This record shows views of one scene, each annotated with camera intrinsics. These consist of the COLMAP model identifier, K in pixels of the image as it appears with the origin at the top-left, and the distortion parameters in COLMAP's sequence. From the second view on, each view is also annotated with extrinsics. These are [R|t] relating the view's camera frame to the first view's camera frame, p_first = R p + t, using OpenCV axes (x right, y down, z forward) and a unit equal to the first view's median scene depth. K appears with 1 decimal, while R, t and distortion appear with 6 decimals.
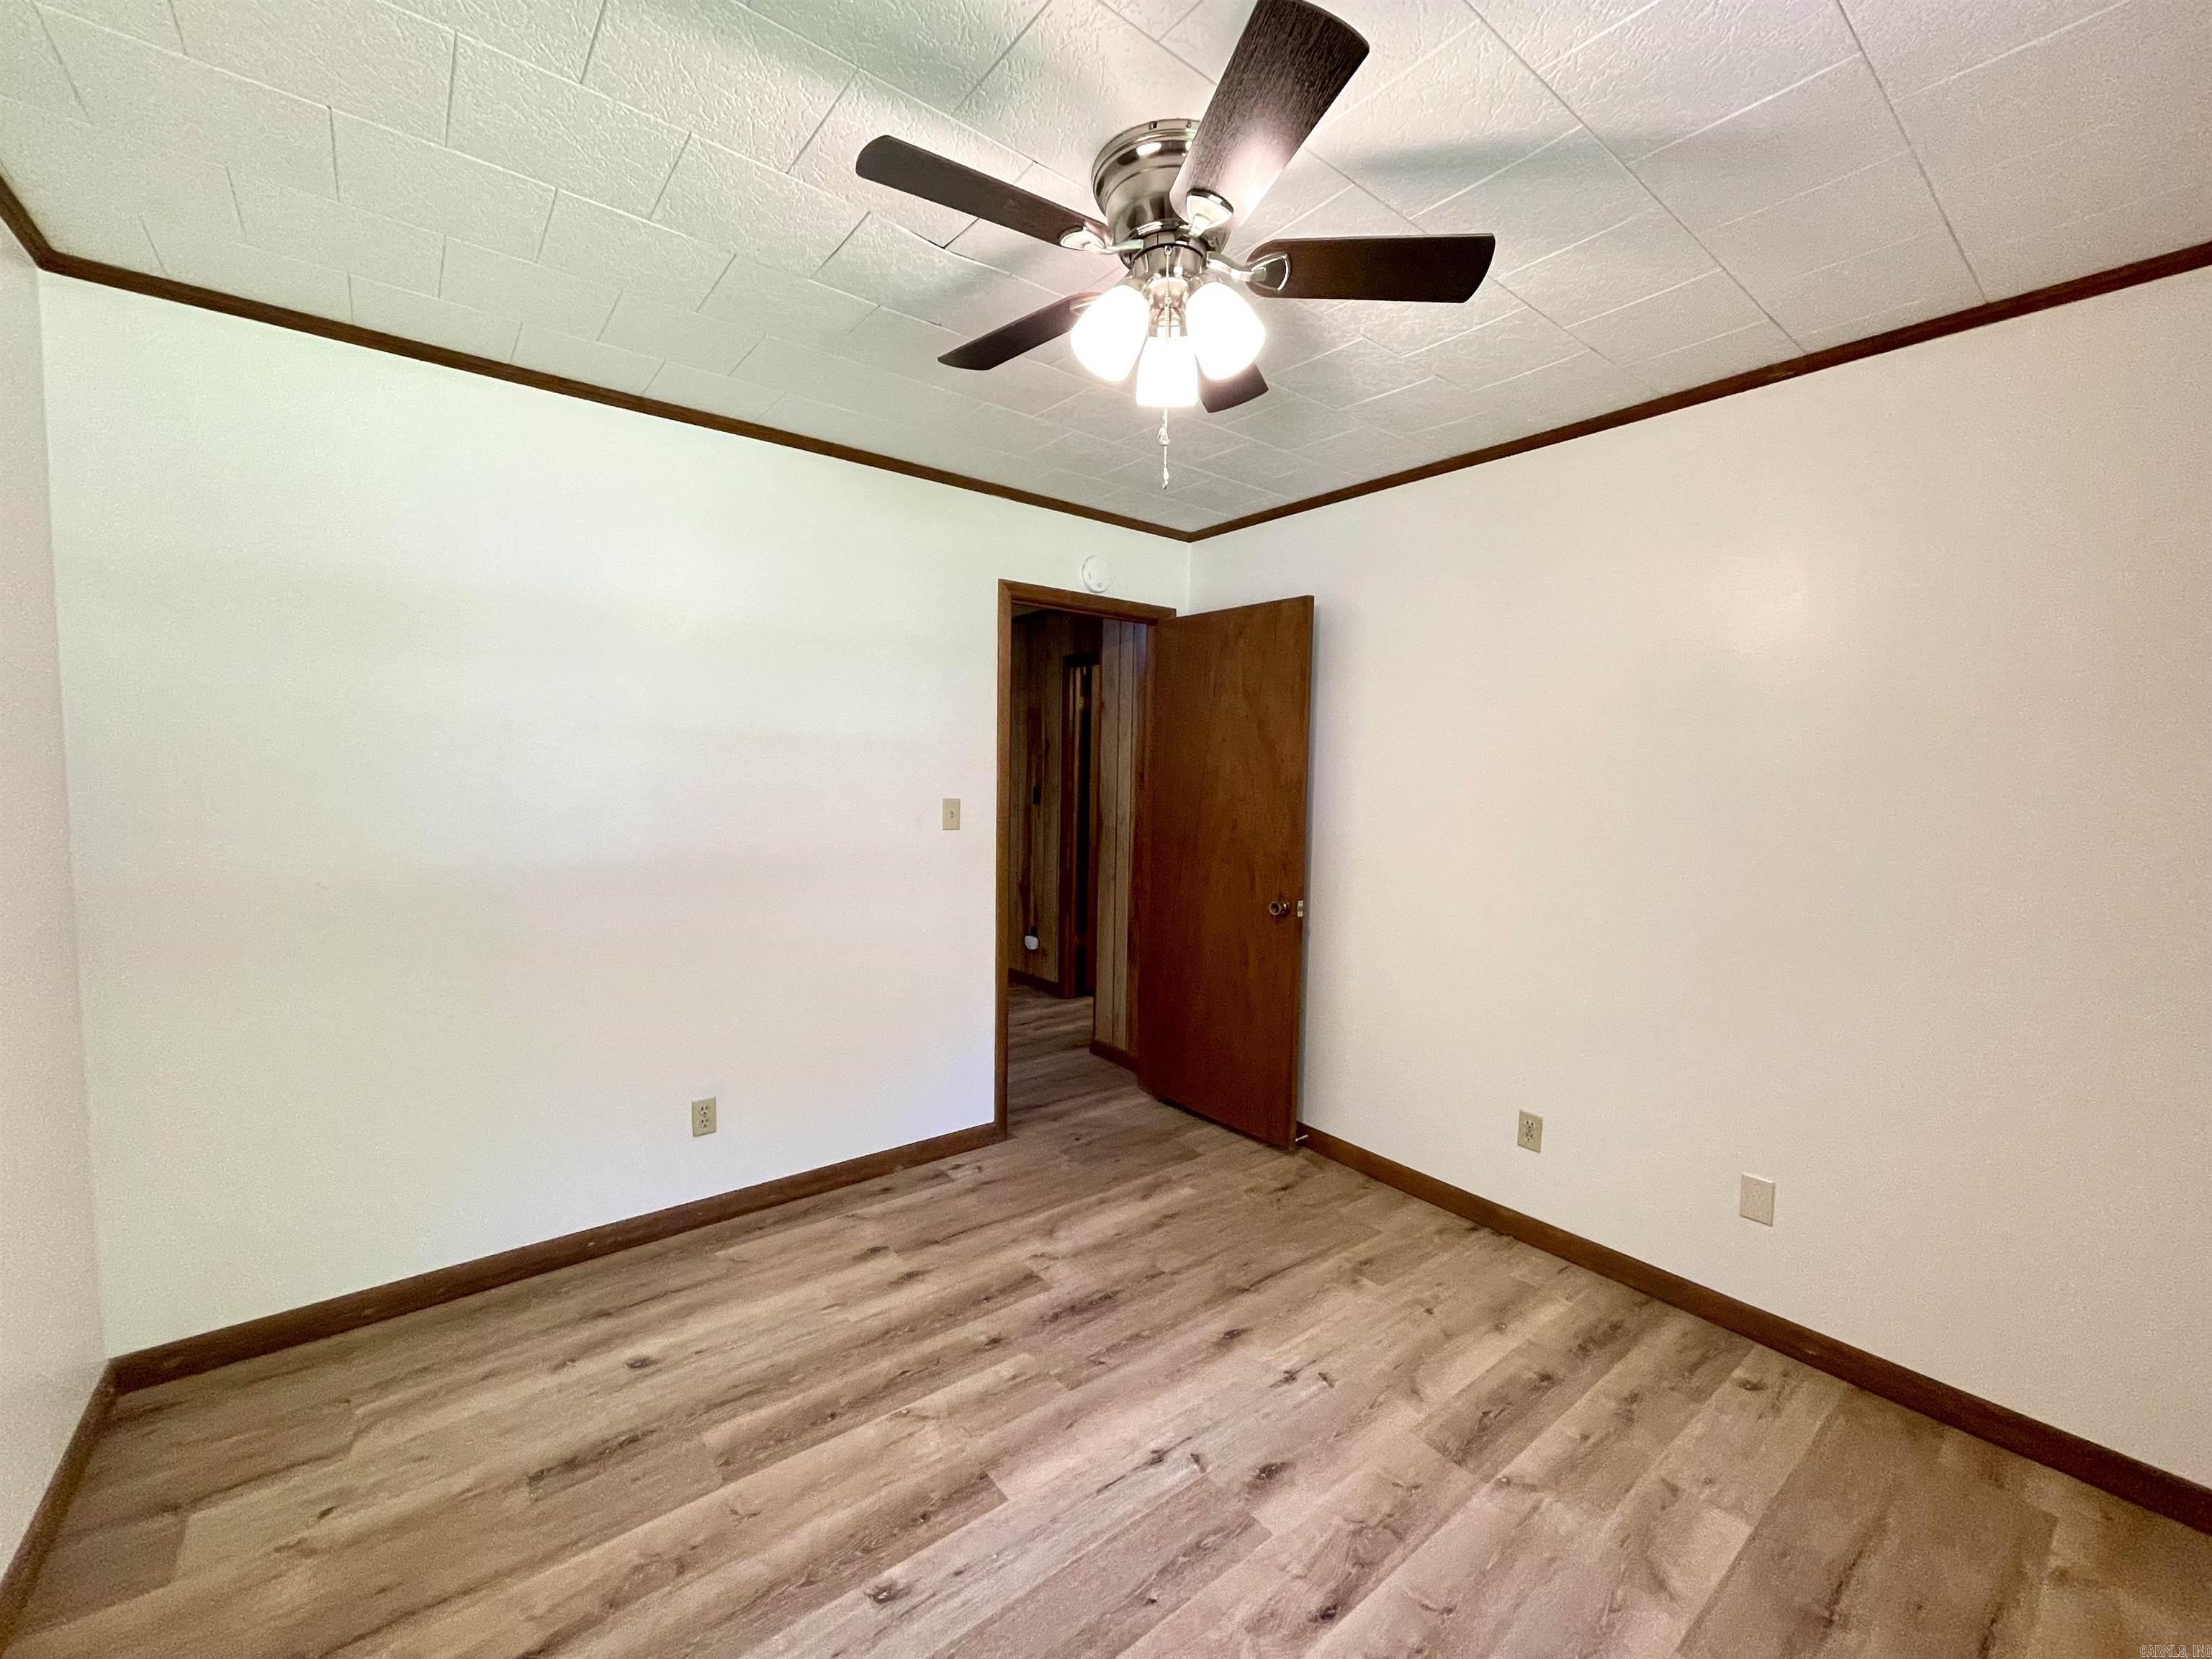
lens RADIAL K [[889.9, 0, 1097.8], [0, 889.9, 831.4], [0, 0, 1]] dist [-0.005039, -0.000009]
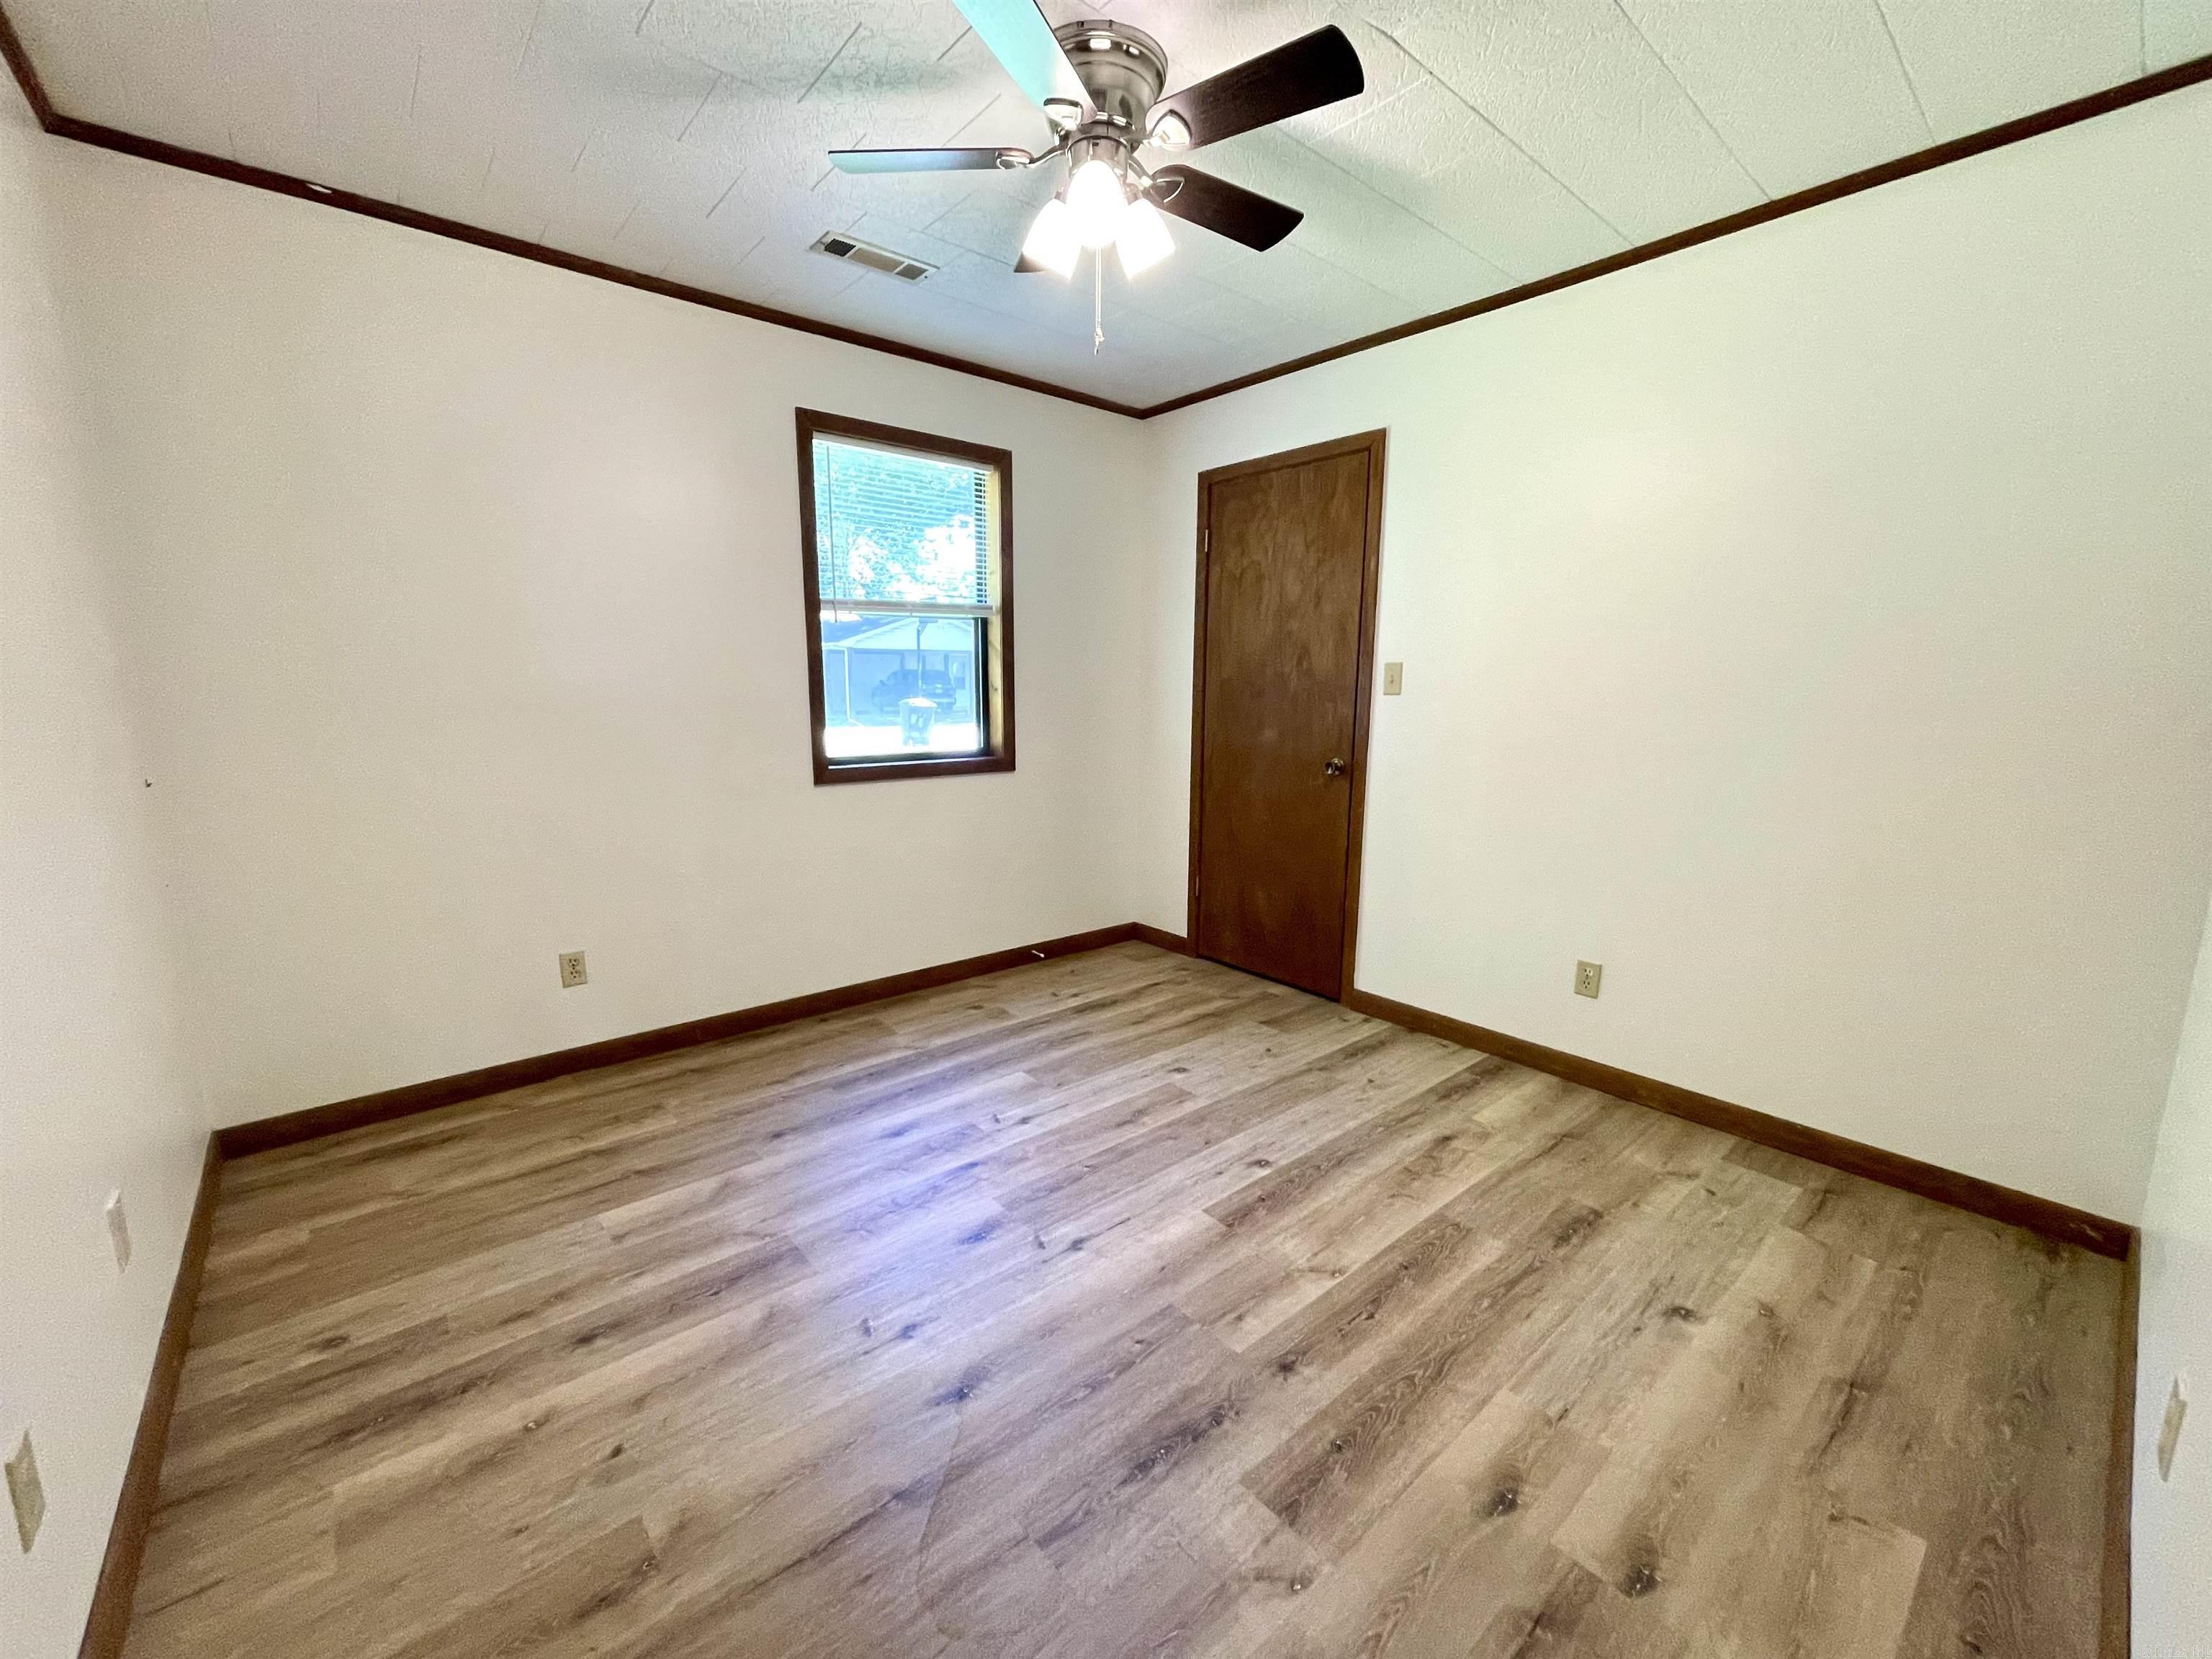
lens RADIAL K [[889.9, 0, 1097.8], [0, 889.9, 831.4], [0, 0, 1]] dist [-0.005039, -0.000009]
pose [[-0.999054, -0.015288, -0.040705, 0.082741], [-0.024254, 0.972919, 0.229869, -0.026749], [0.036088, 0.230639, -0.972370, 1.713657]]
